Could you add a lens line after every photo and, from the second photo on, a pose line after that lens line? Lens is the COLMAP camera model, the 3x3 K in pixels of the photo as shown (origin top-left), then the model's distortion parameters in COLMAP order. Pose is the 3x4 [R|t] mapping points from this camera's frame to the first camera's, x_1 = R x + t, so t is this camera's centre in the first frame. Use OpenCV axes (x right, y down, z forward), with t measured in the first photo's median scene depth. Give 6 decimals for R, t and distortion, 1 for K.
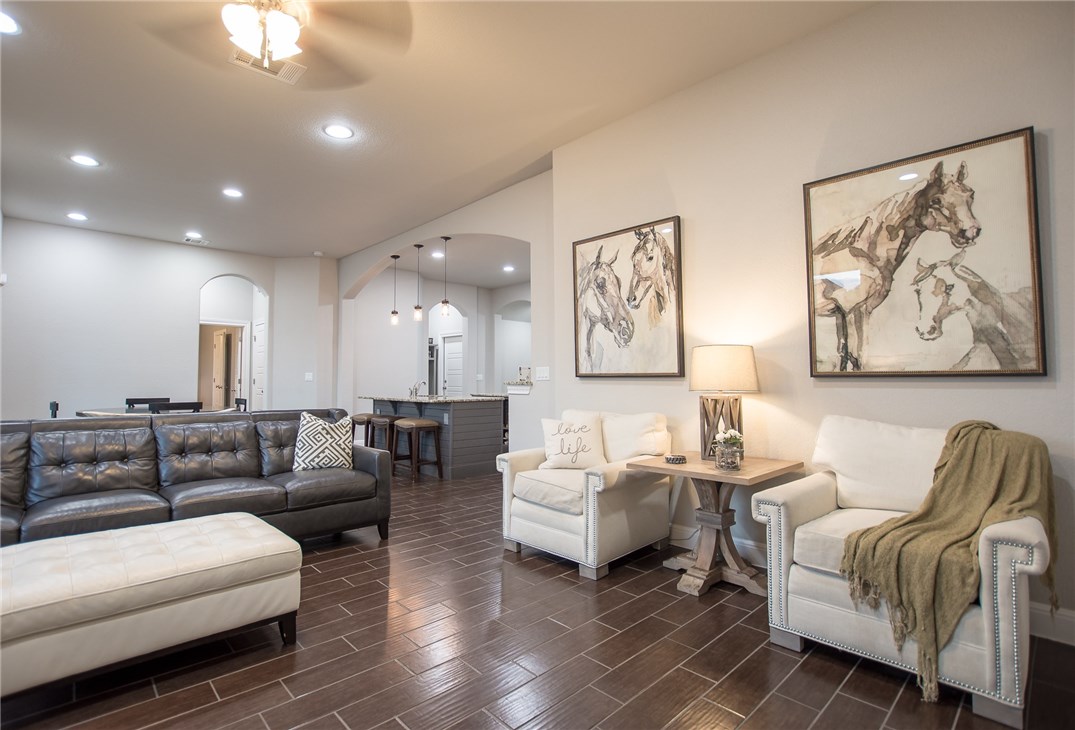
lens RADIAL K [[508.9, 0, 508.8], [0, 508.9, 355.4], [0, 0, 1]] dist [-0.026676, 0.001374]
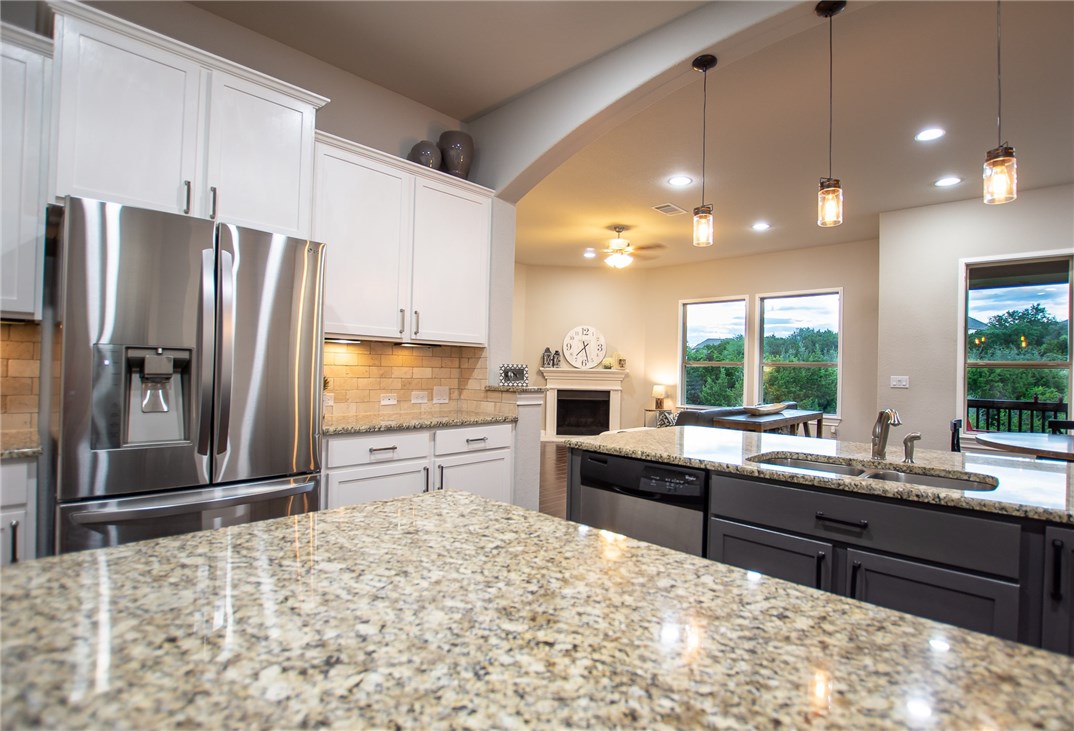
lens RADIAL K [[517.0, 0, 575.0], [0, 517.0, 368.0], [0, 0, 1]] dist [-0.028721, 0.001297]
pose [[-0.993876, -0.023924, -0.107882, 0.044731], [-0.018140, 0.998361, -0.054285, 0.089882], [0.109004, -0.051996, -0.992681, 2.435348]]
